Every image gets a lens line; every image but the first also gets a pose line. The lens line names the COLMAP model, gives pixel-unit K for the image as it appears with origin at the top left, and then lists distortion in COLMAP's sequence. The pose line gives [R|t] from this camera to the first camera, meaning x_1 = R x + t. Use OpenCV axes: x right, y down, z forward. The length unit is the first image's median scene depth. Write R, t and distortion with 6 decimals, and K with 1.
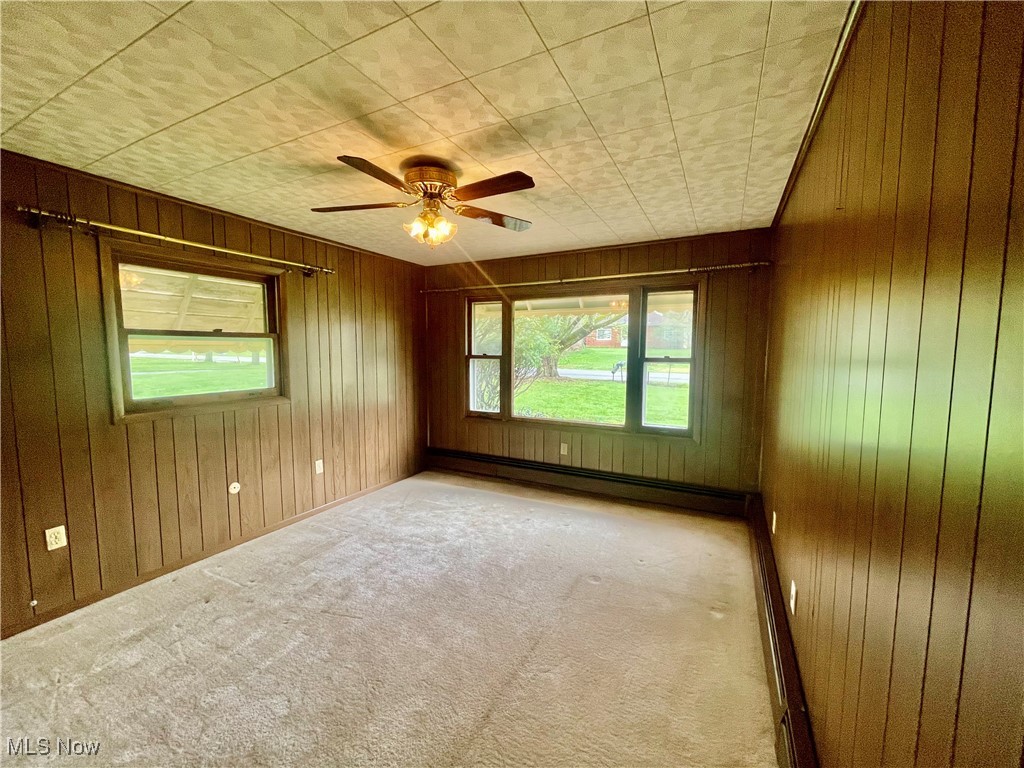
lens RADIAL K [[414.6, 0, 512.5], [0, 414.6, 384.7], [0, 0, 1]] dist [-0.003709, 0.001347]
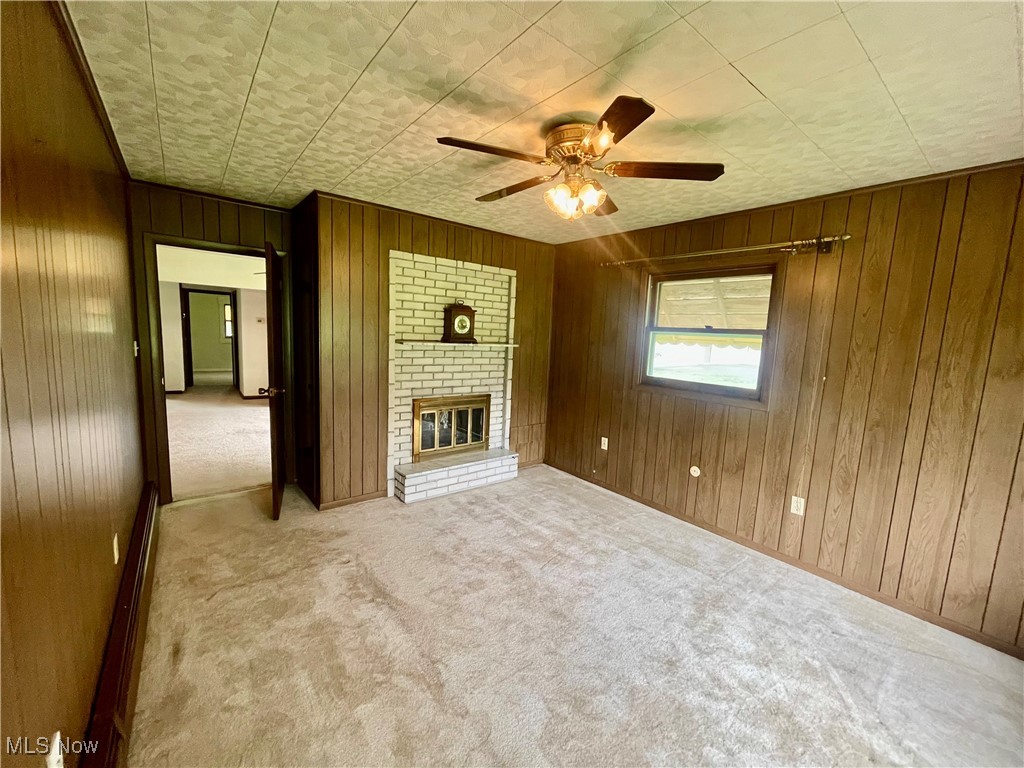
lens RADIAL K [[414.6, 0, 512.5], [0, 414.6, 381.1], [0, 0, 1]] dist [-0.003709, 0.001347]
pose [[-0.417873, 0.077040, -0.905233, 0.515663], [-0.130051, 0.981064, 0.143527, -0.079575], [0.899149, 0.177703, -0.399941, 0.995839]]
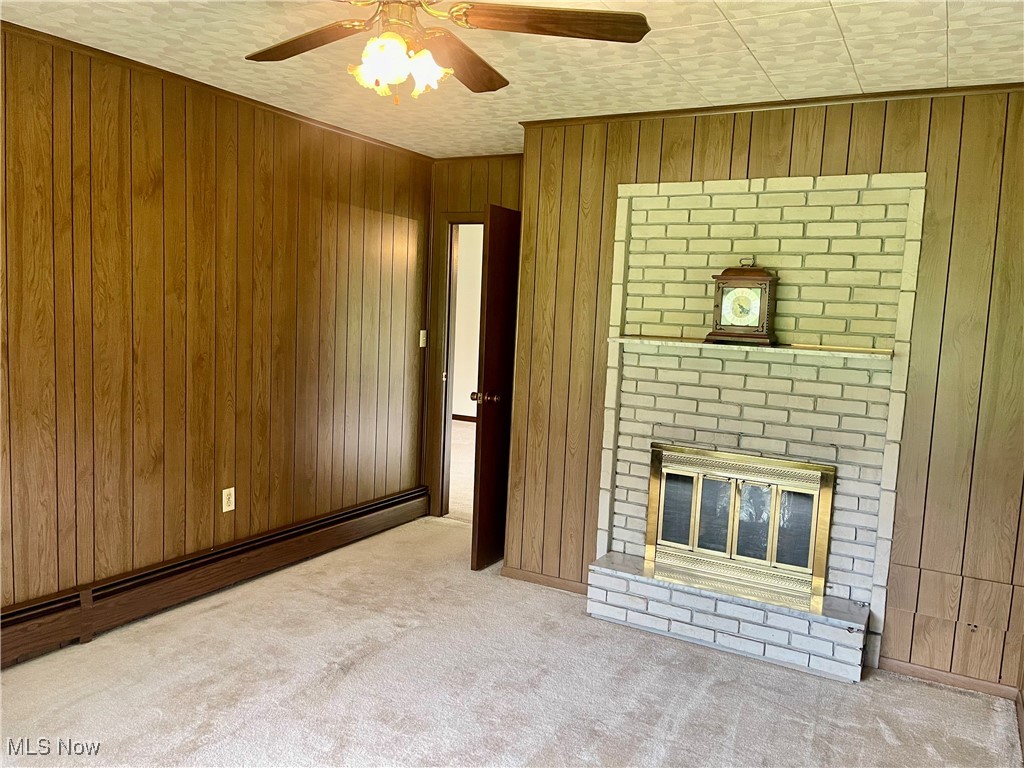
lens RADIAL K [[776.6, 0, 512.4], [0, 776.6, 384.9], [0, 0, 1]] dist [0.056830, -0.056824]
pose [[-0.997744, -0.061939, 0.025889, -0.278174], [-0.055993, 0.980563, 0.188046, -0.134066], [-0.037033, 0.186173, -0.981819, 1.505364]]
